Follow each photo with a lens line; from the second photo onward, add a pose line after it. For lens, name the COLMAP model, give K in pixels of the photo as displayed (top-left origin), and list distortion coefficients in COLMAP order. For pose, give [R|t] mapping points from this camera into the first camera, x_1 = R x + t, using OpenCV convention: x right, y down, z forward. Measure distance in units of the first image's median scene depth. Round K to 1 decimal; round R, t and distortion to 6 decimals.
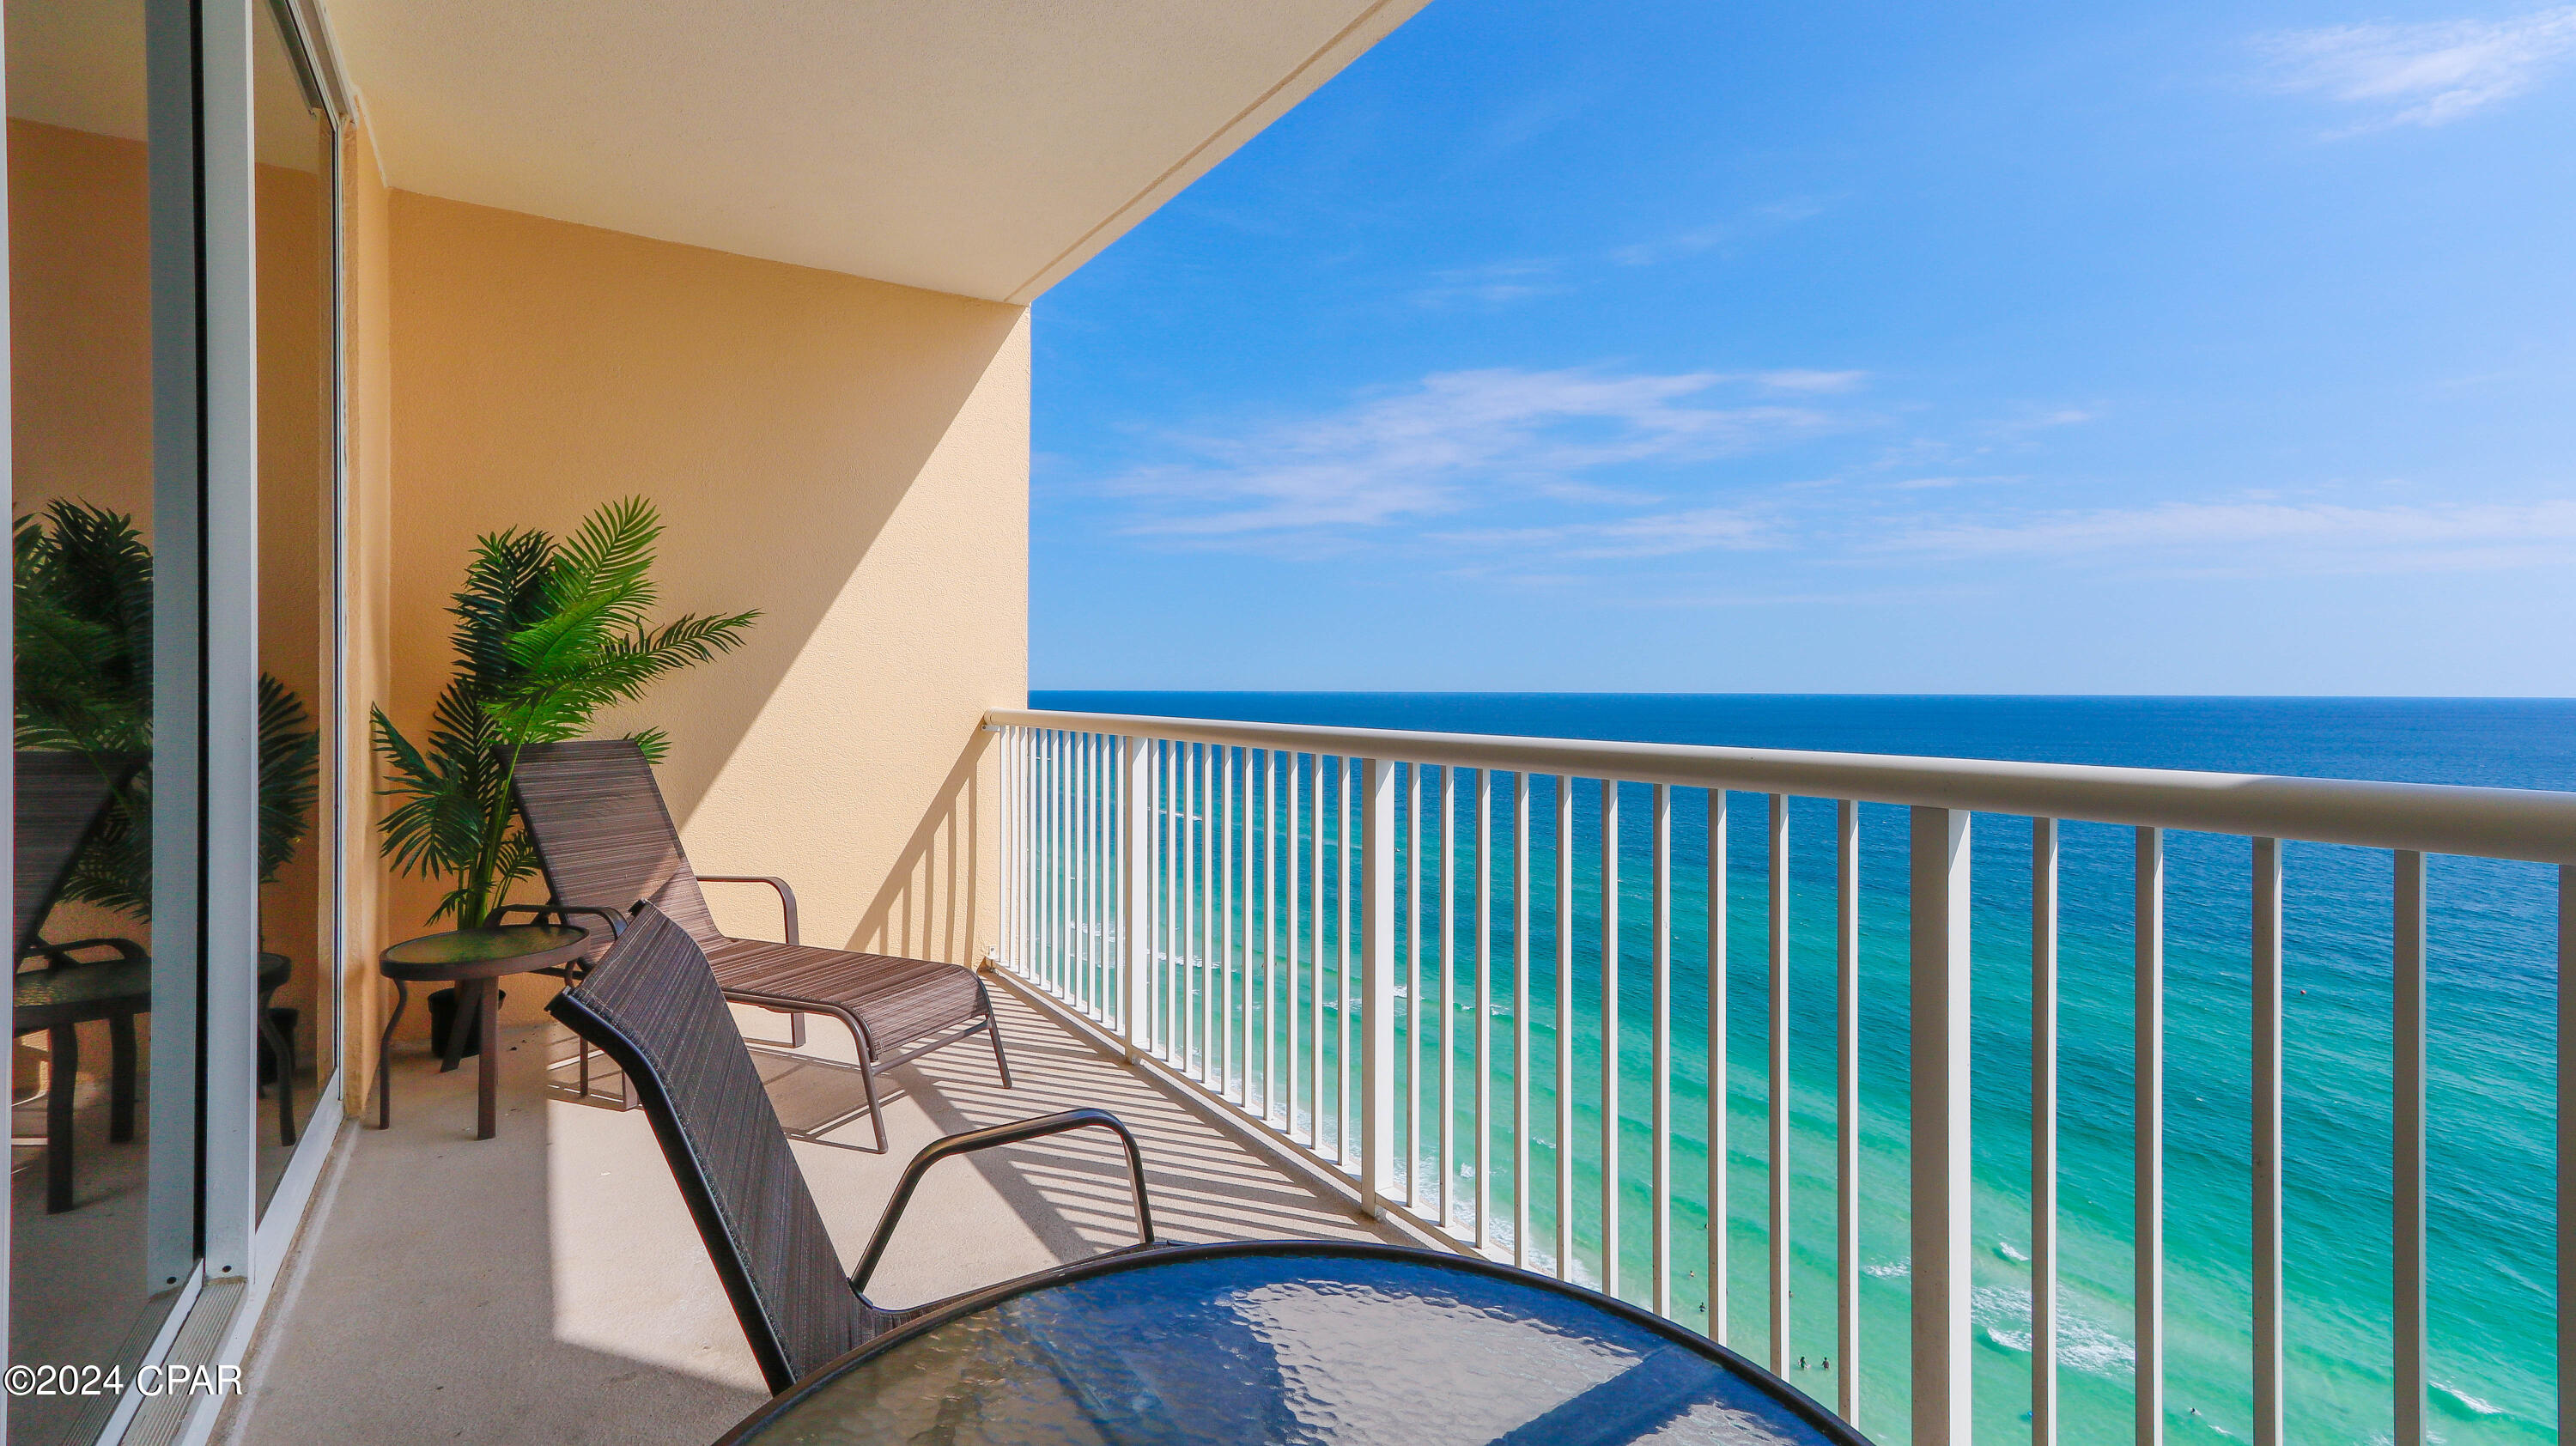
lens RADIAL K [[1181.1, 0, 1282.7], [0, 1181.1, 682.1], [0, 0, 1]] dist [0.017539, 0.000824]
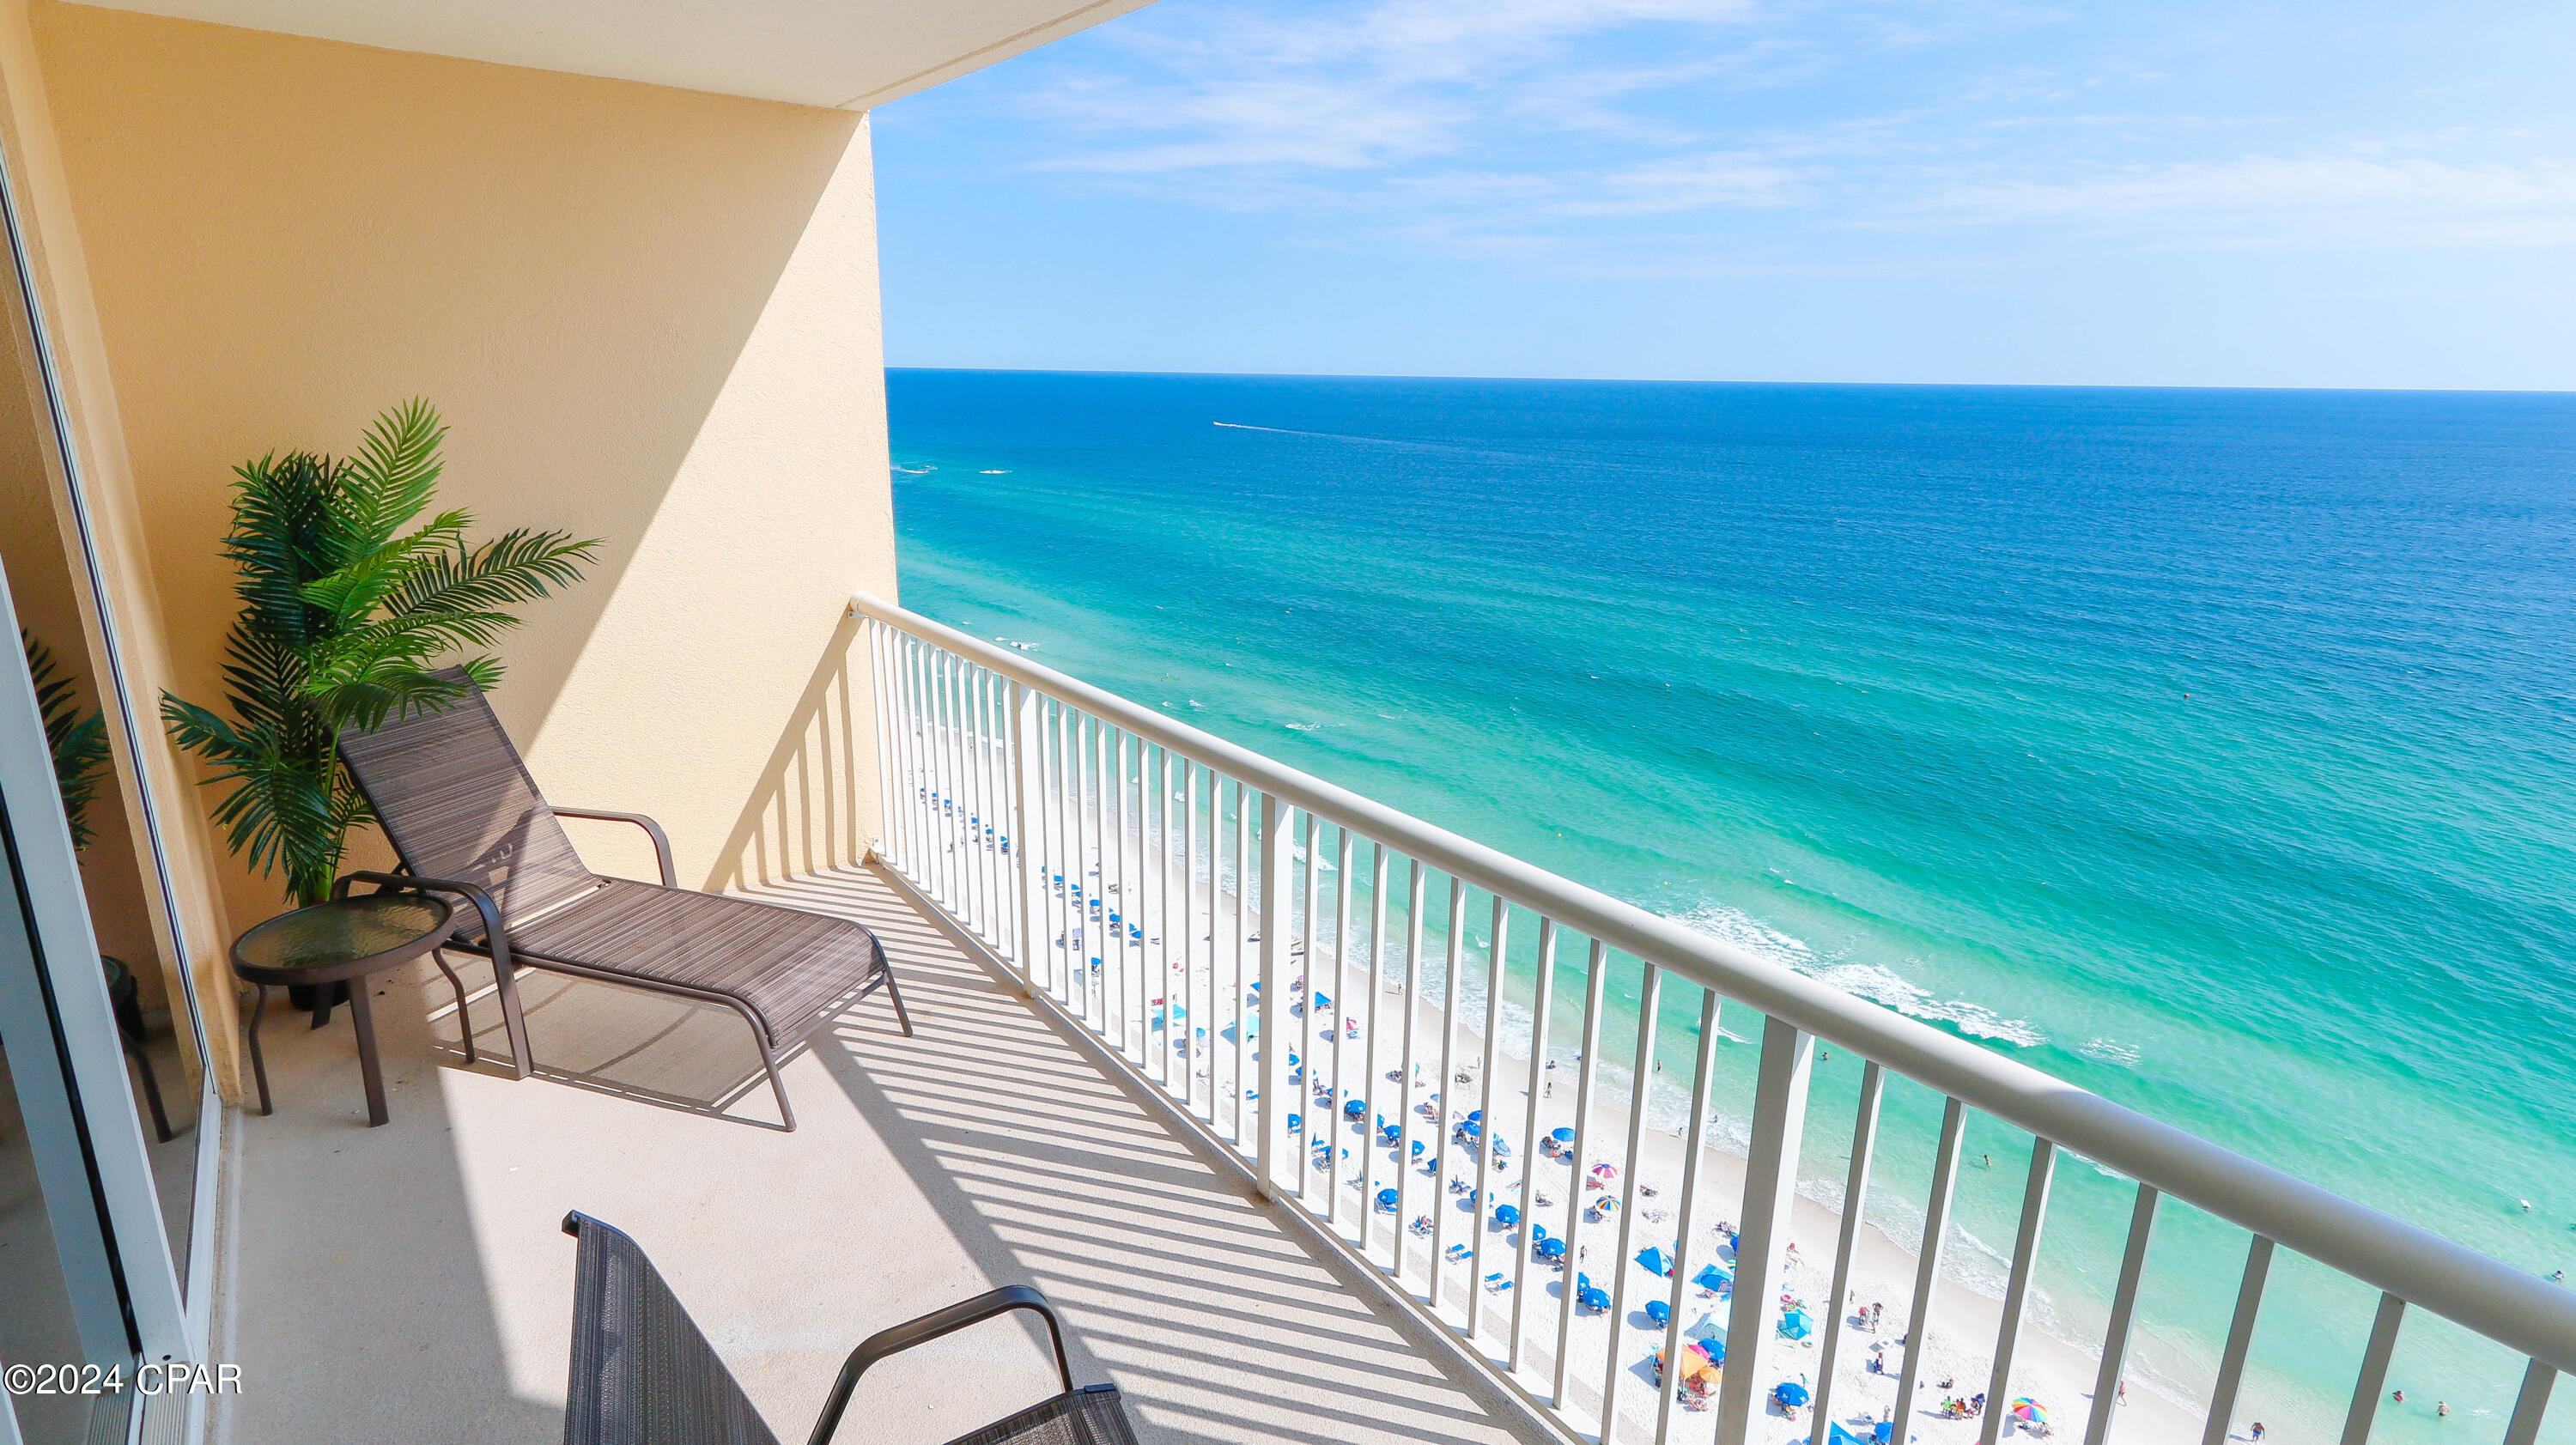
lens RADIAL K [[1278.3, 0, 1282.2], [0, 1278.3, 713.8], [0, 0, 1]] dist [0.017415, -0.001915]
pose [[0.996421, -0.007845, 0.084166, -0.003699], [-0.014349, 0.965537, 0.259871, -0.200749], [-0.083304, -0.260149, 0.961968, -0.008772]]
